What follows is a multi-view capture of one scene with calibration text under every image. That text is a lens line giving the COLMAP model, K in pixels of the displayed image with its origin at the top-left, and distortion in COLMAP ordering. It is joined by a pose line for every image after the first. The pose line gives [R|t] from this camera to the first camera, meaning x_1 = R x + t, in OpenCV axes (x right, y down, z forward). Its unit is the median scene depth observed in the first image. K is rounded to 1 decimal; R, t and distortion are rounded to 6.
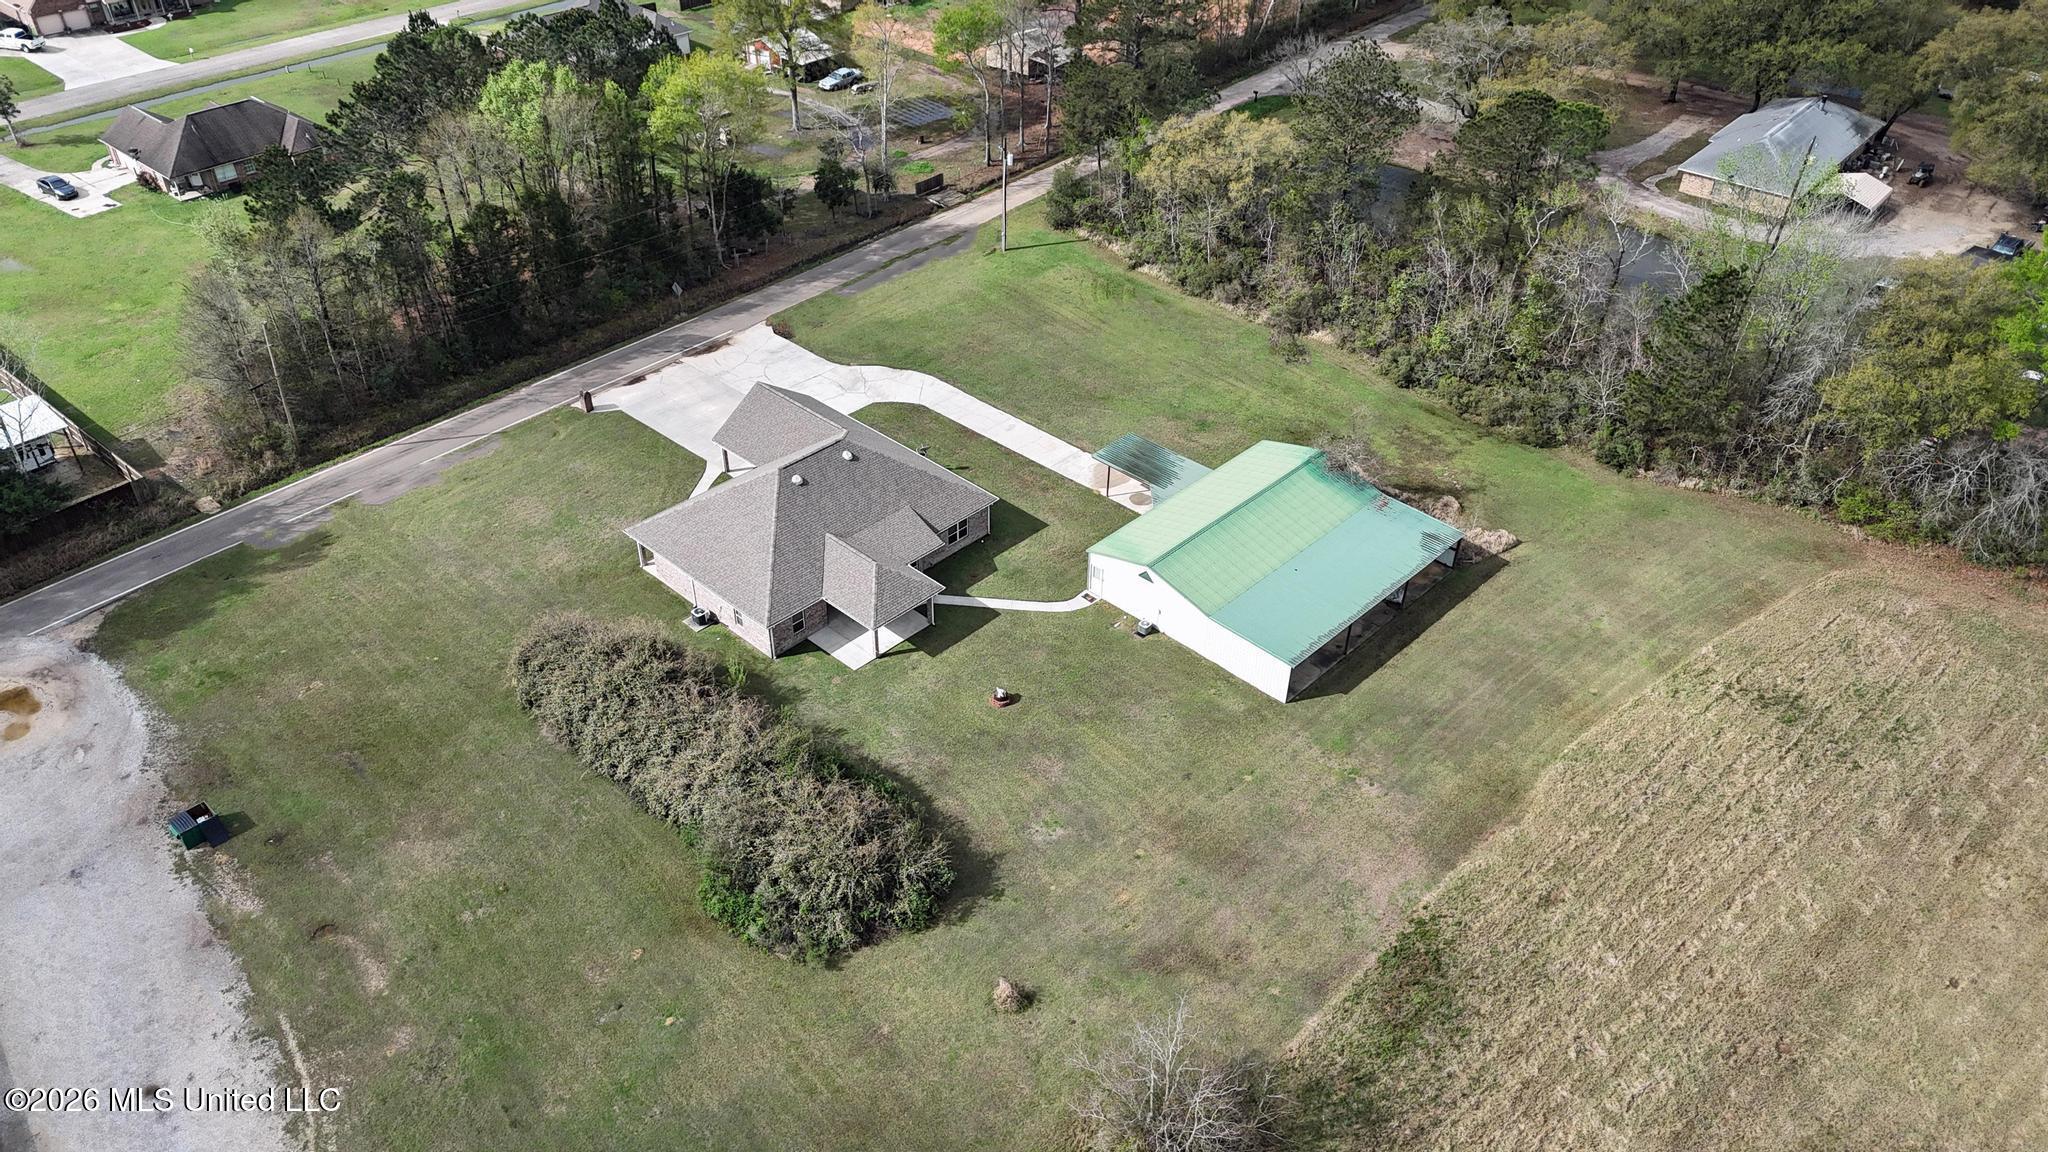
lens RADIAL K [[1498.6, 0, 1024.0], [0, 1498.6, 576.0], [0, 0, 1]] dist [0.071427, -0.062640]
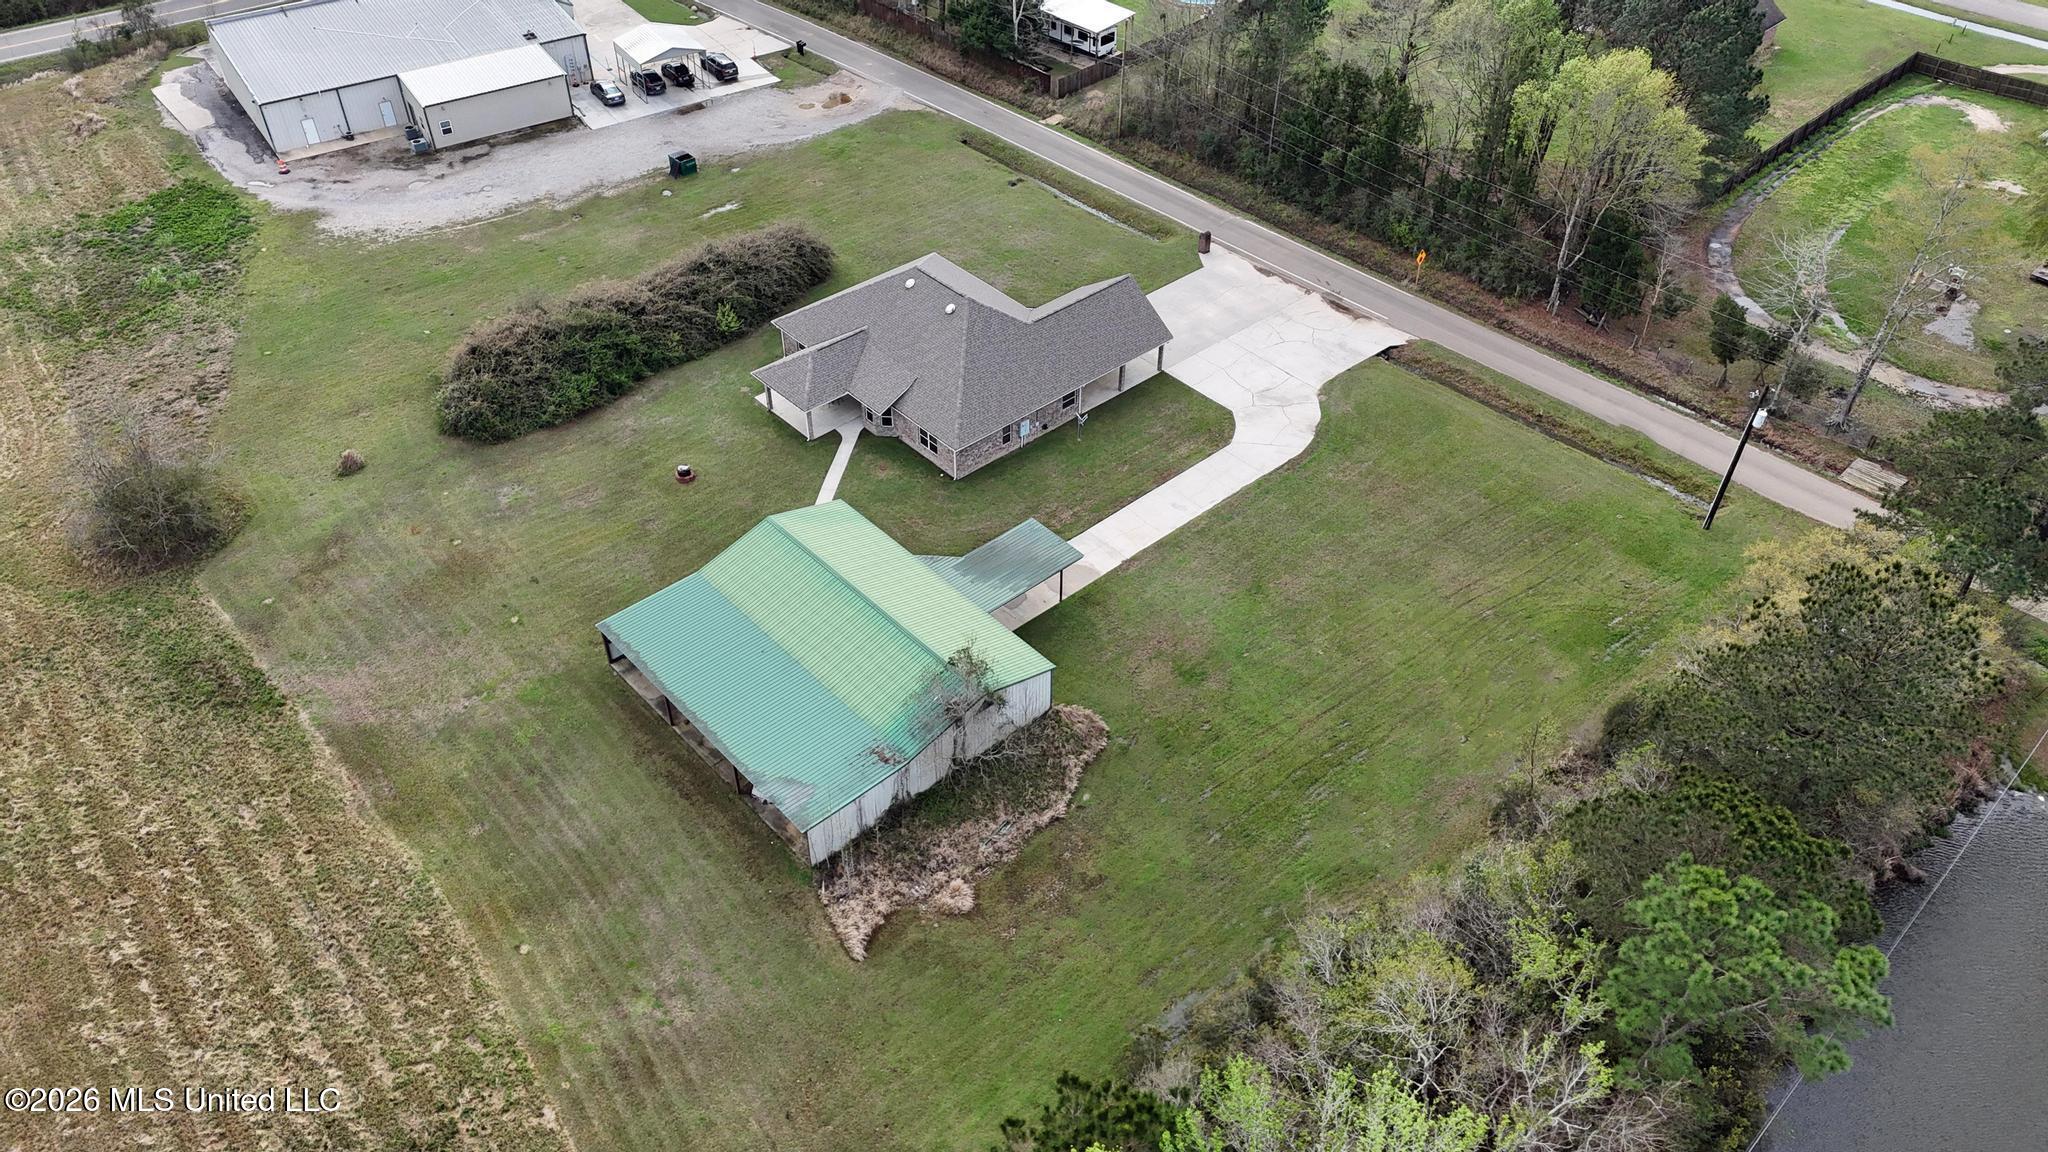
lens RADIAL K [[1498.6, 0, 1024.0], [0, 1498.6, 576.0], [0, 0, 1]] dist [0.071427, -0.062640]
pose [[-0.076776, 0.650213, -0.755863, 0.711588], [-0.601680, 0.574289, 0.555134, -0.533898], [0.795039, 0.497408, 0.347128, 0.735949]]
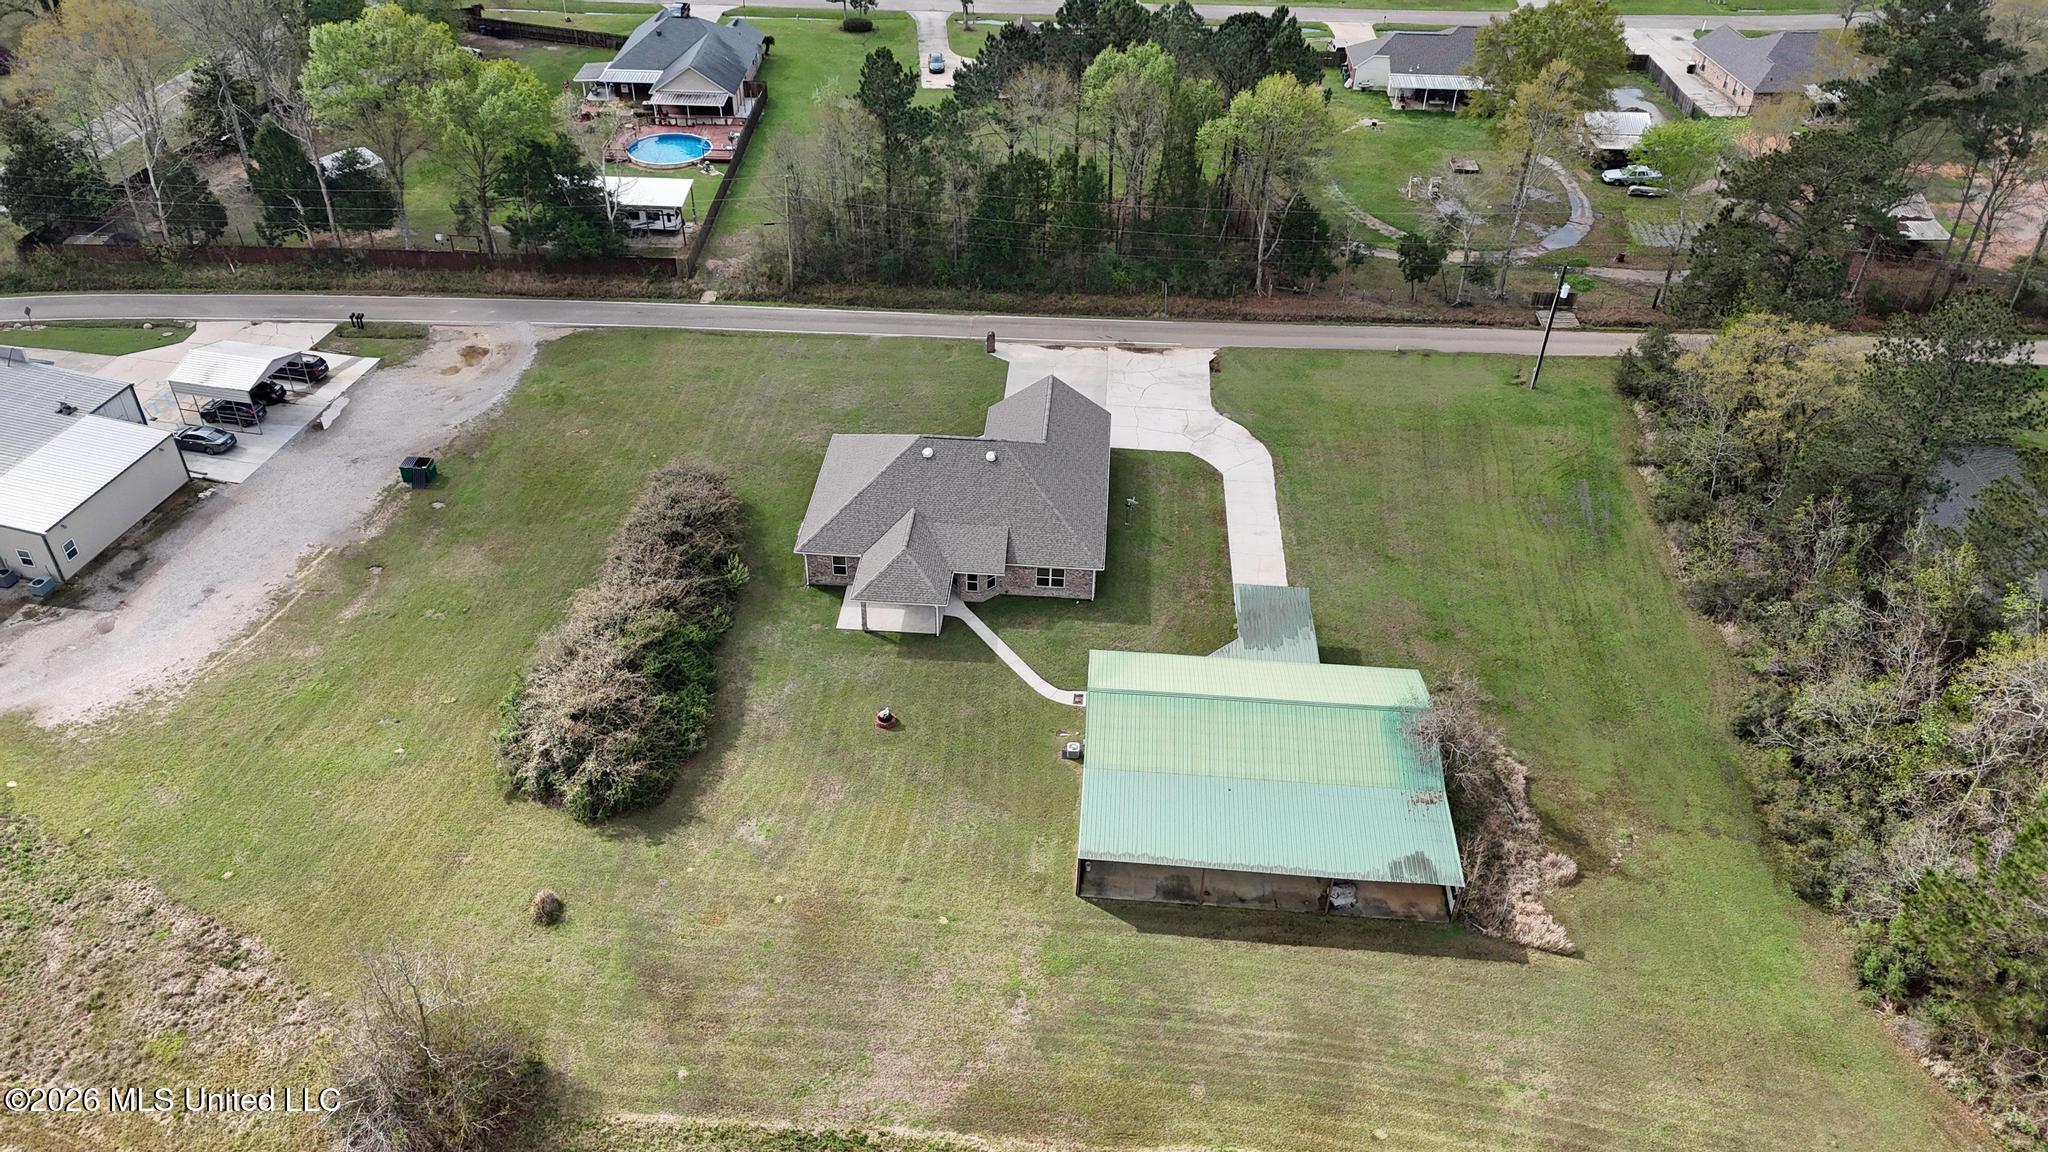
lens RADIAL K [[1498.6, 0, 1024.0], [0, 1498.6, 576.0], [0, 0, 1]] dist [0.071427, -0.062640]
pose [[0.637511, 0.457970, -0.619551, 0.523097], [-0.467951, 0.868995, 0.160841, -0.172453], [0.612047, 0.187382, 0.768301, 0.243847]]
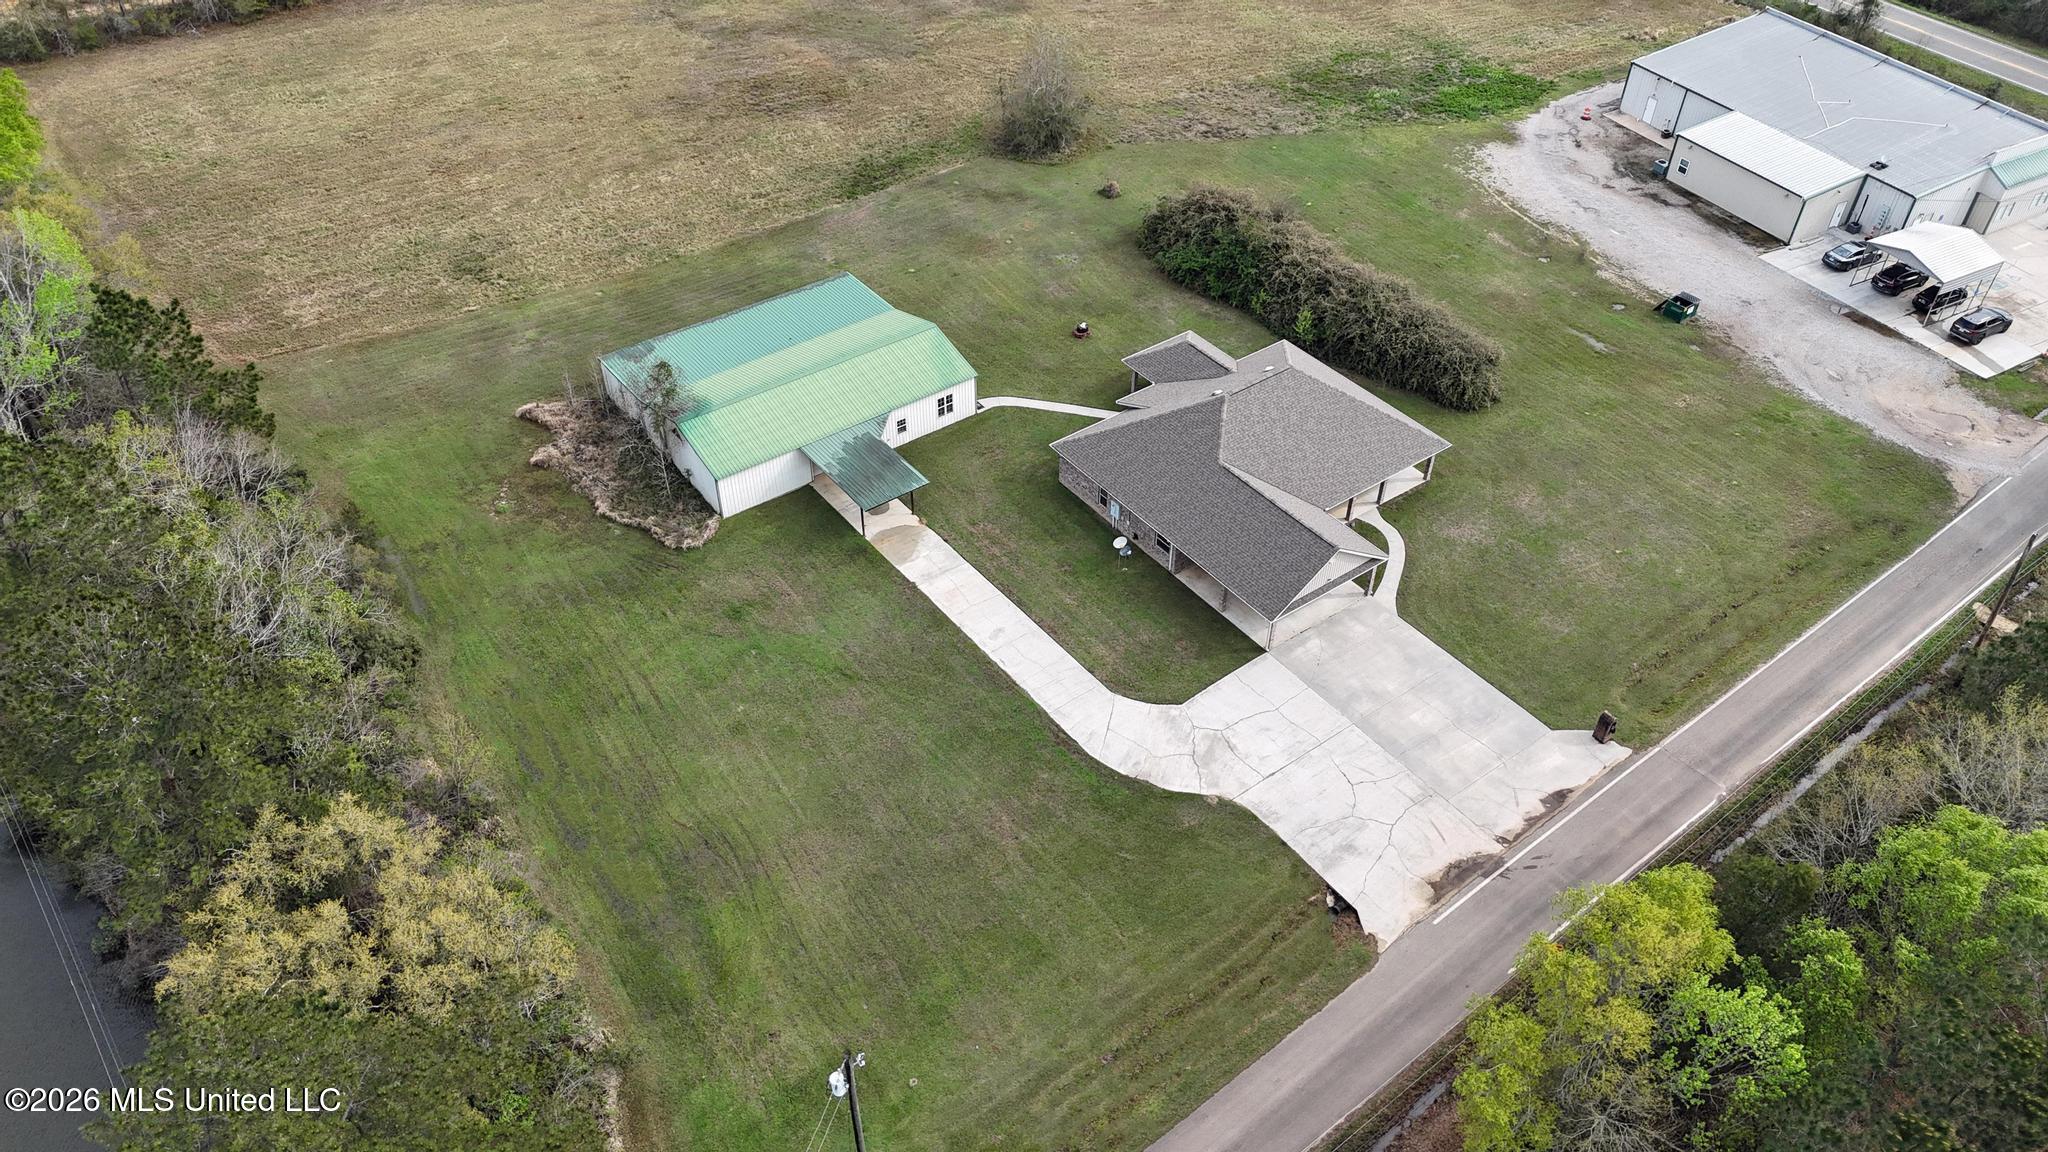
lens RADIAL K [[1498.6, 0, 1024.0], [0, 1498.6, 576.0], [0, 0, 1]] dist [0.071427, -0.062640]
pose [[-0.985354, -0.127338, 0.113410, -0.112559], [0.085692, 0.205224, 0.974956, -0.907948], [-0.147423, 0.970396, -0.191307, 1.228012]]
